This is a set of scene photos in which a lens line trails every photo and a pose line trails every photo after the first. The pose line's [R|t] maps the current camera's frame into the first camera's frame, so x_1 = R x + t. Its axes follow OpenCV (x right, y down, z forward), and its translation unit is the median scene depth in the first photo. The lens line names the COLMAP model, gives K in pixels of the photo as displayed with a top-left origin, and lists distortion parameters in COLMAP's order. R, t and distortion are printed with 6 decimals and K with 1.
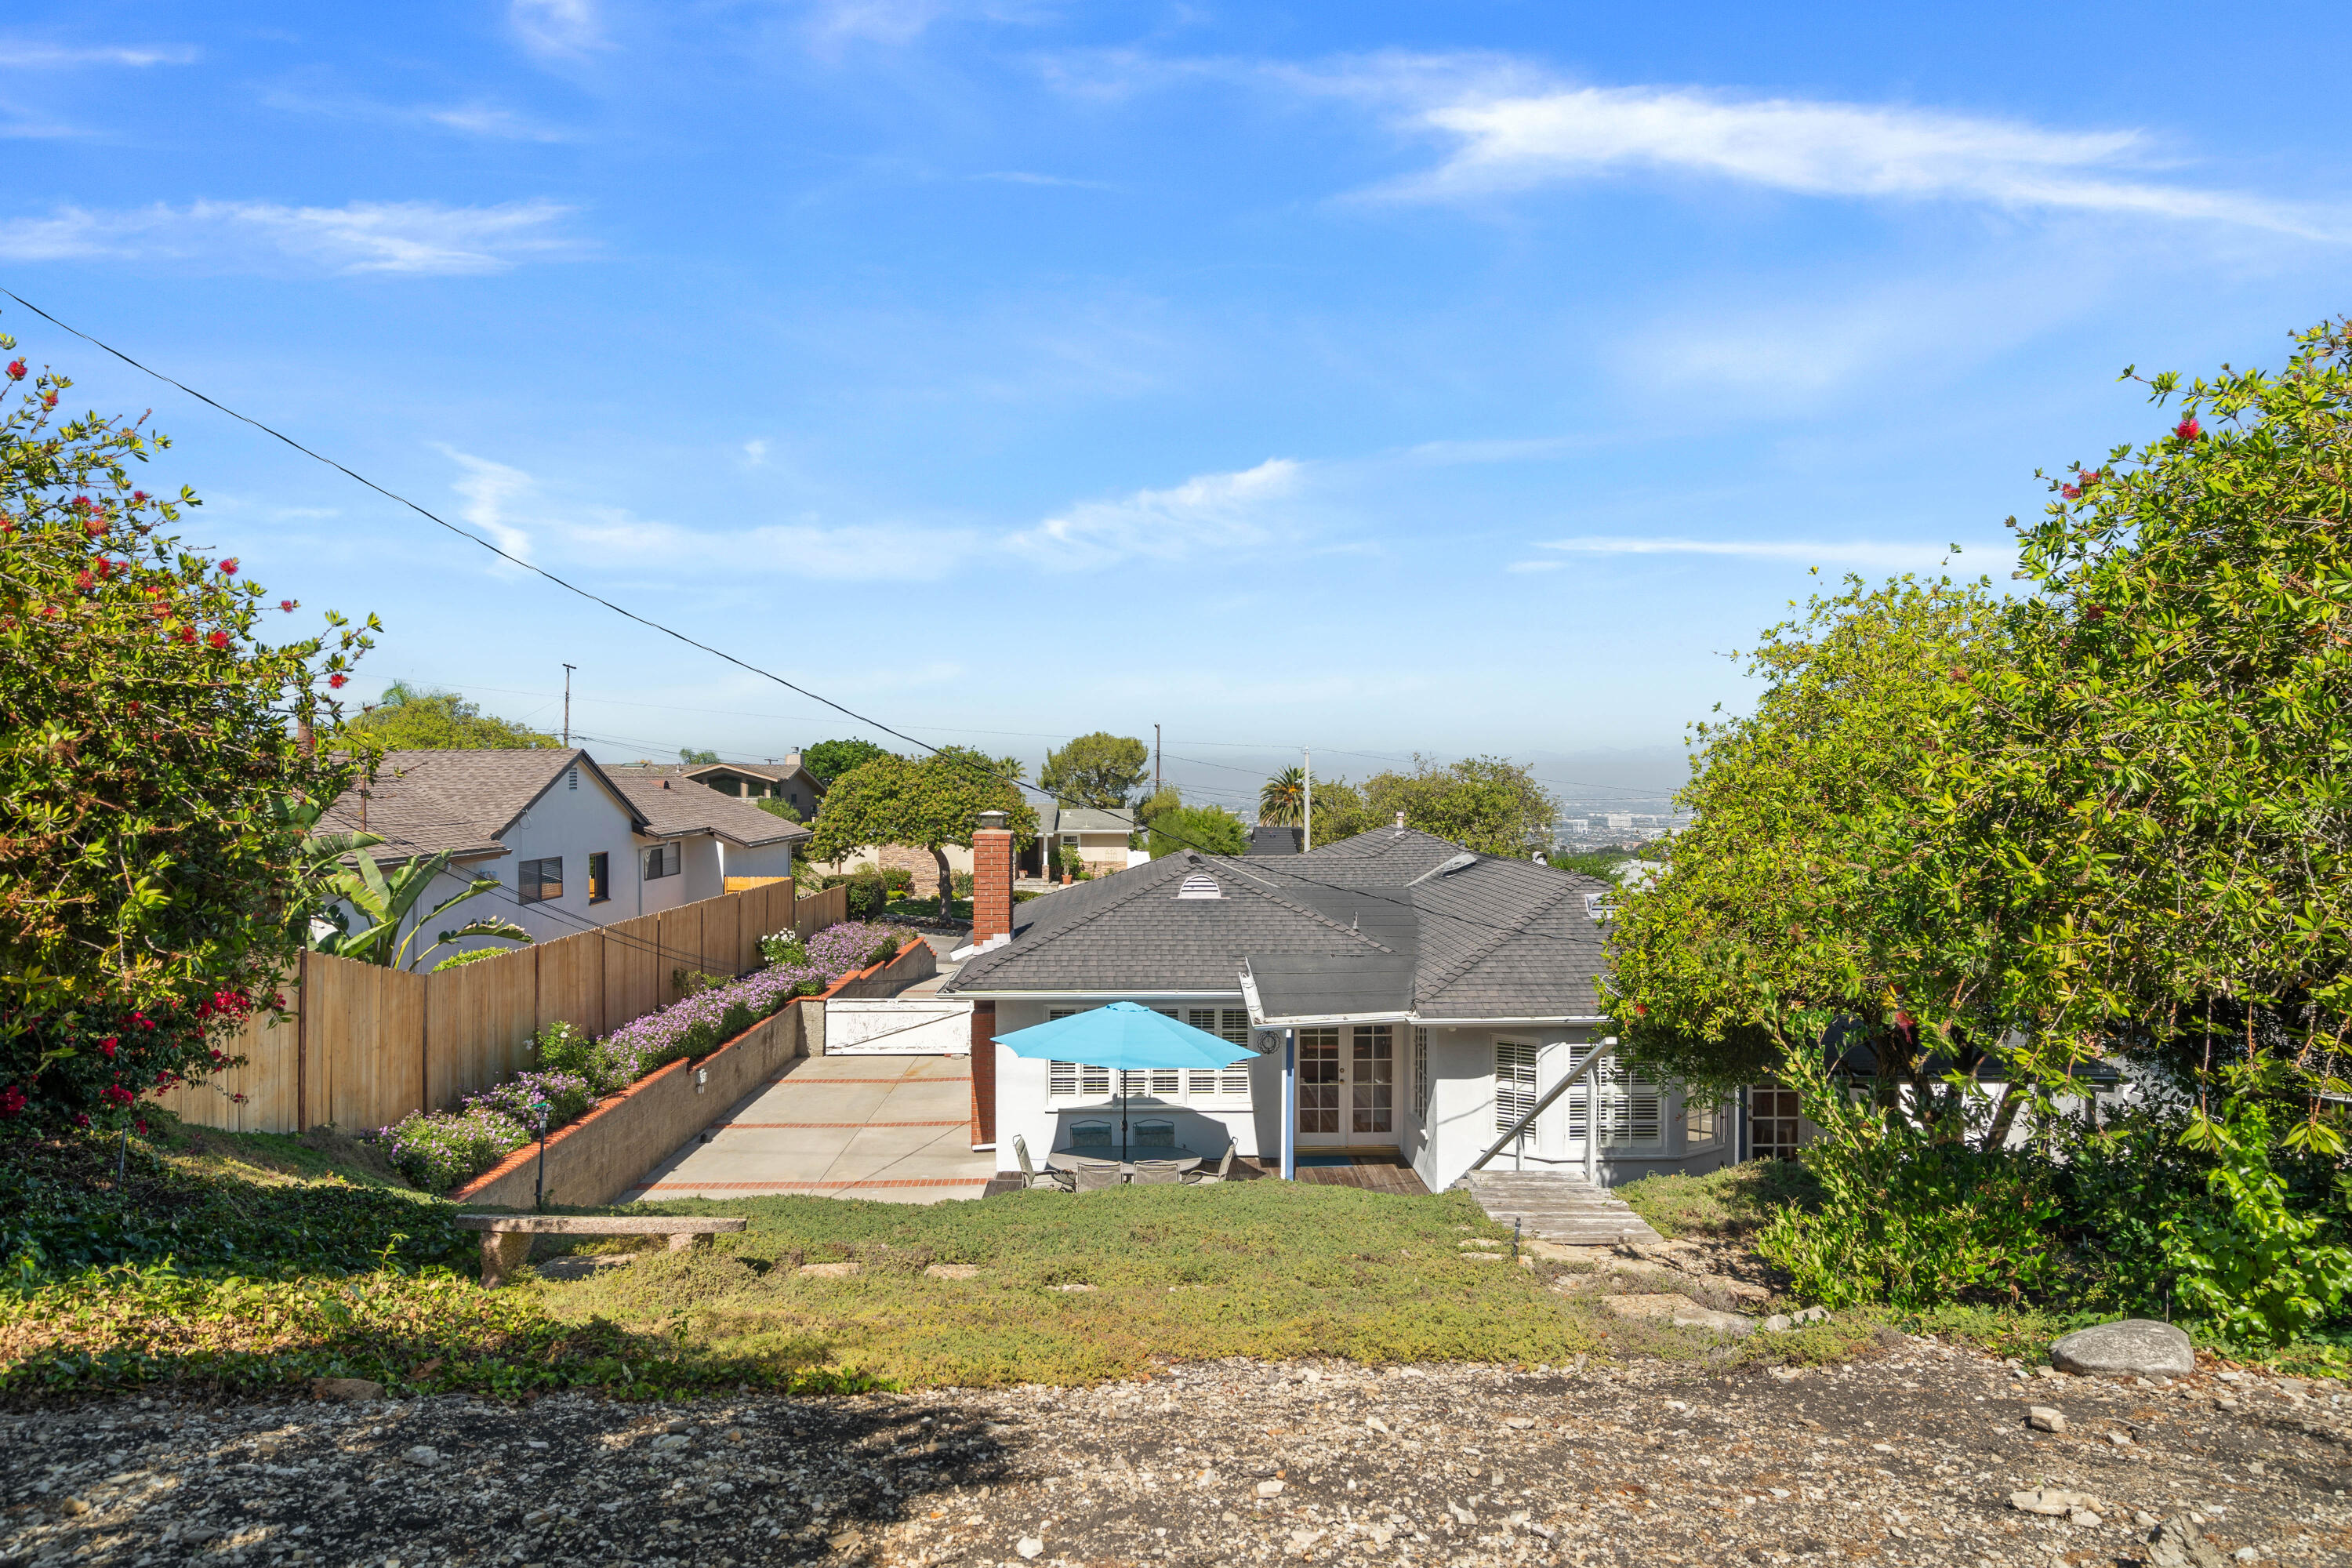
lens RADIAL K [[1312.1, 0, 1180.9], [0, 1312.1, 793.1], [0, 0, 1]] dist [0.014153, -0.000287]
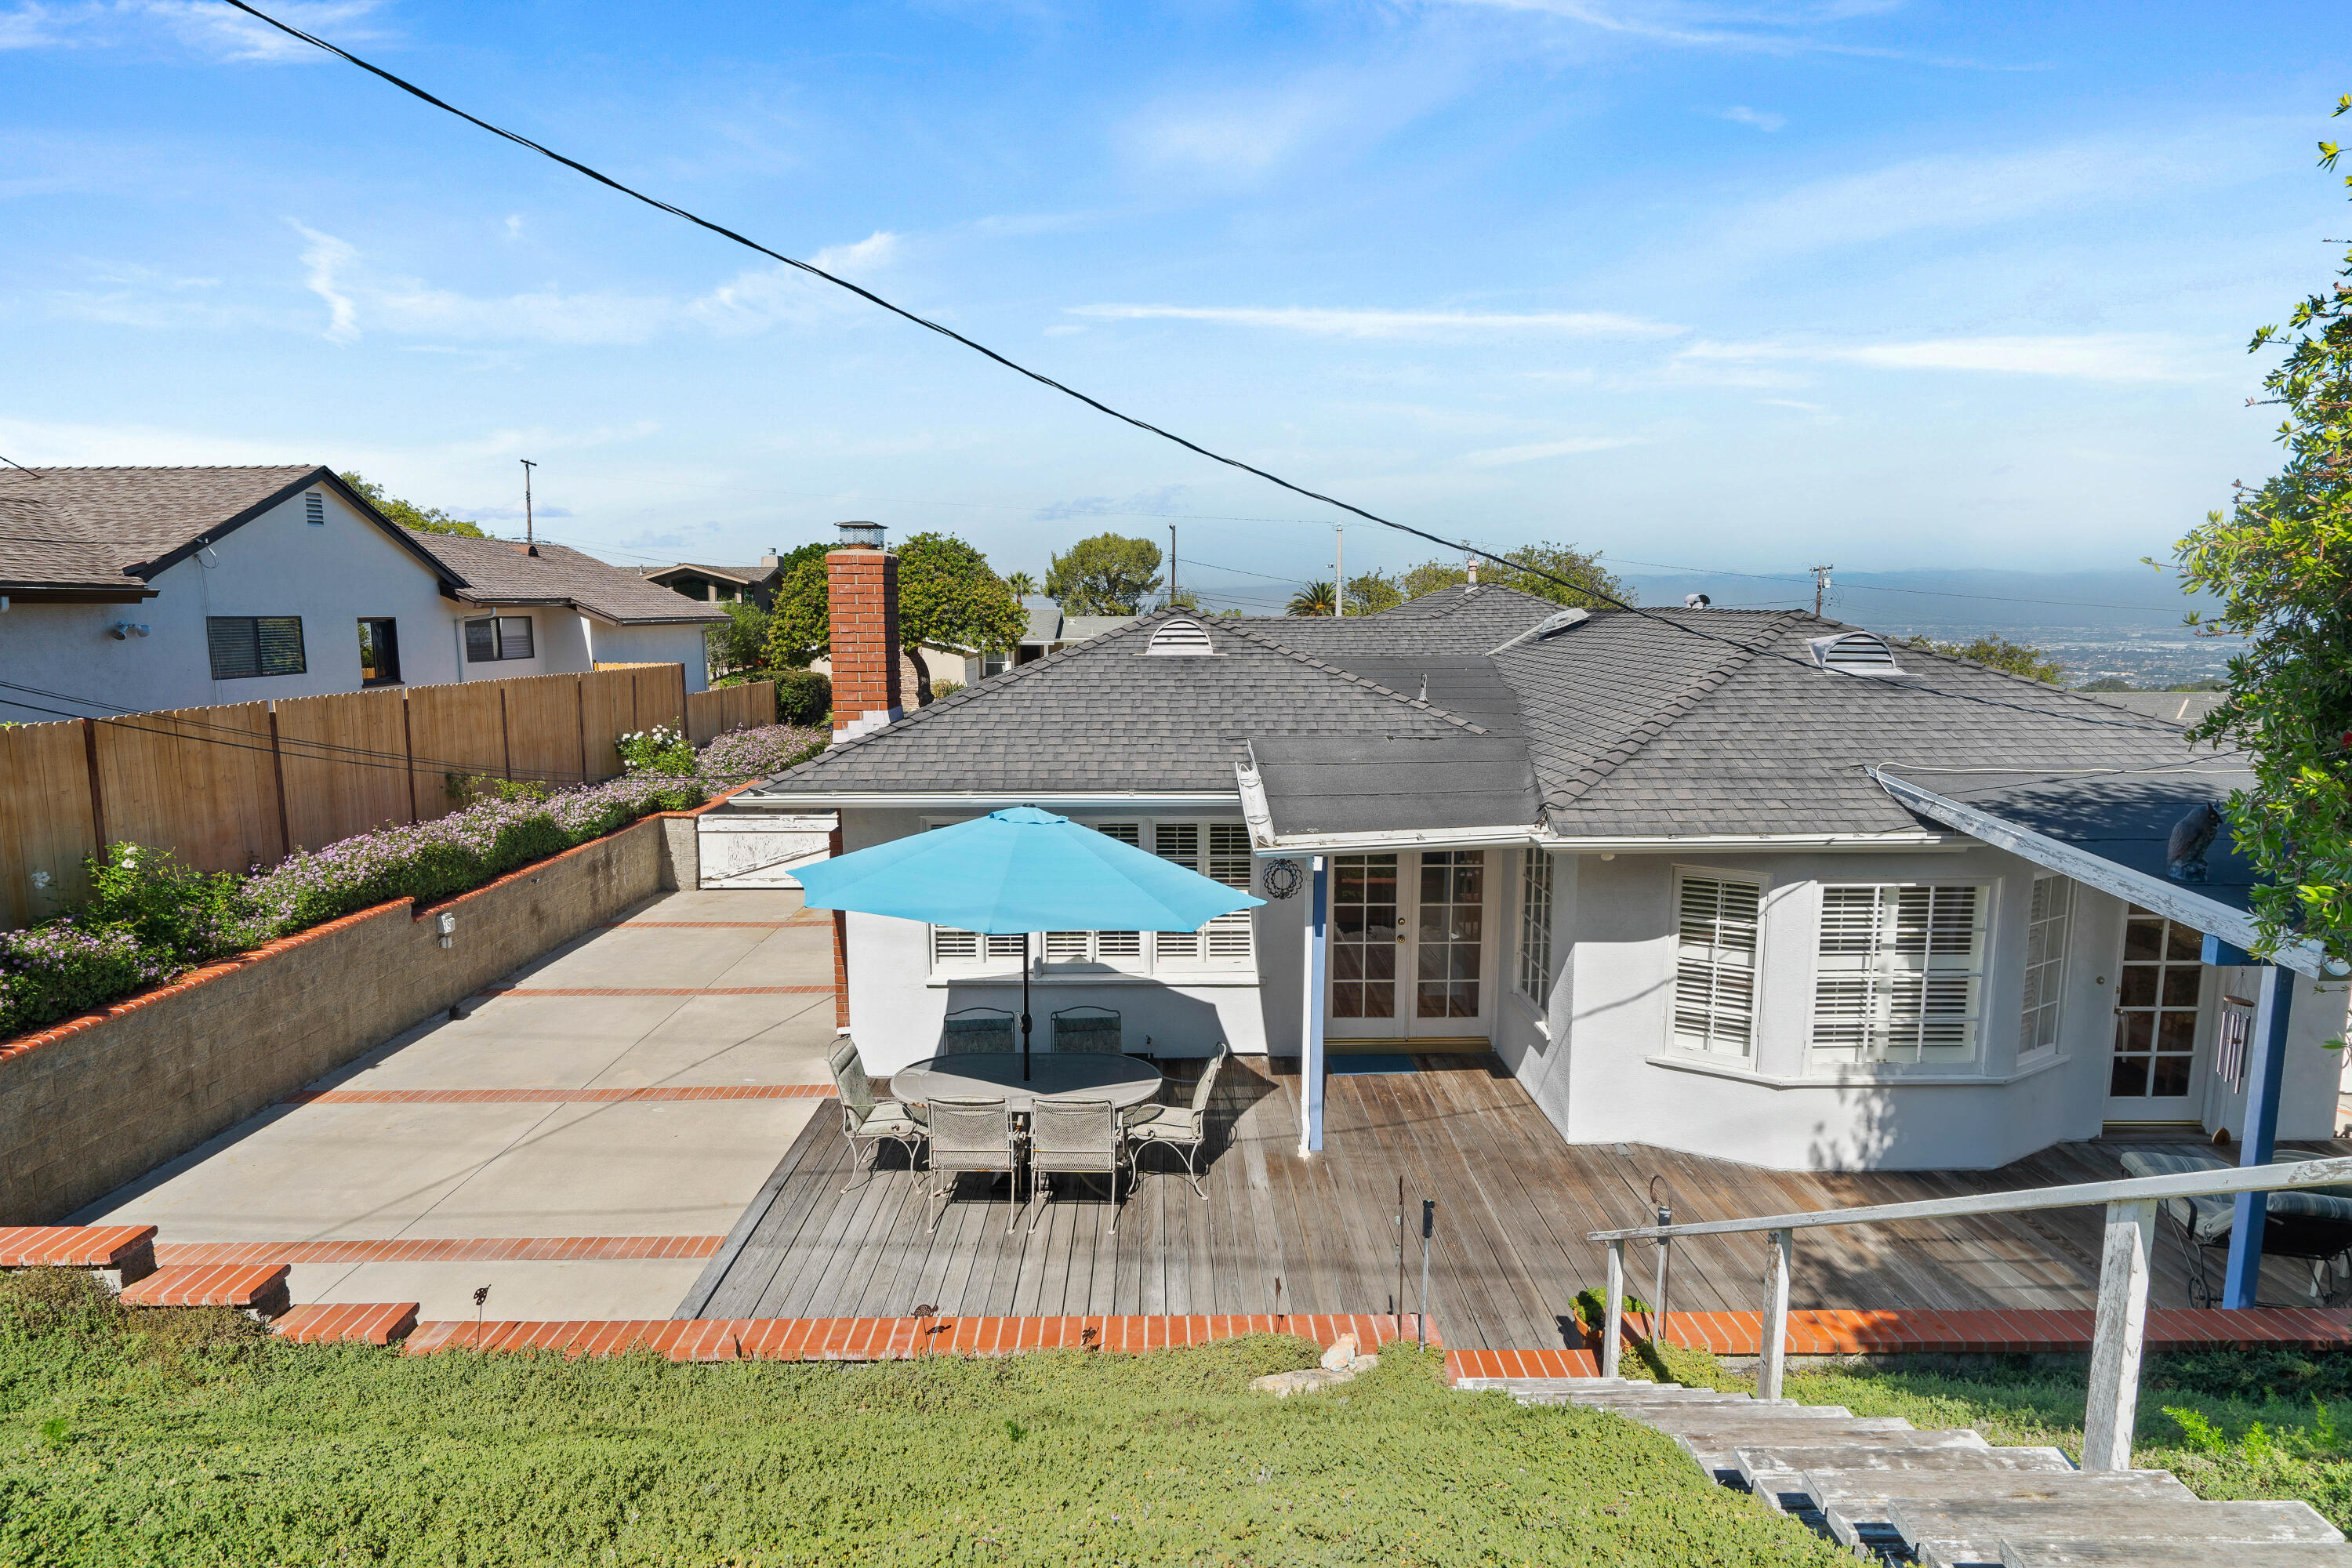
lens RADIAL K [[1312.1, 0, 1170.3], [0, 1312.1, 780.0], [0, 0, 1]] dist [0.014153, -0.000287]
pose [[0.999611, -0.000428, -0.027903, 0.029966], [0.003790, 0.992700, 0.120549, 0.068550], [0.027647, -0.120608, 0.992315, 0.384310]]
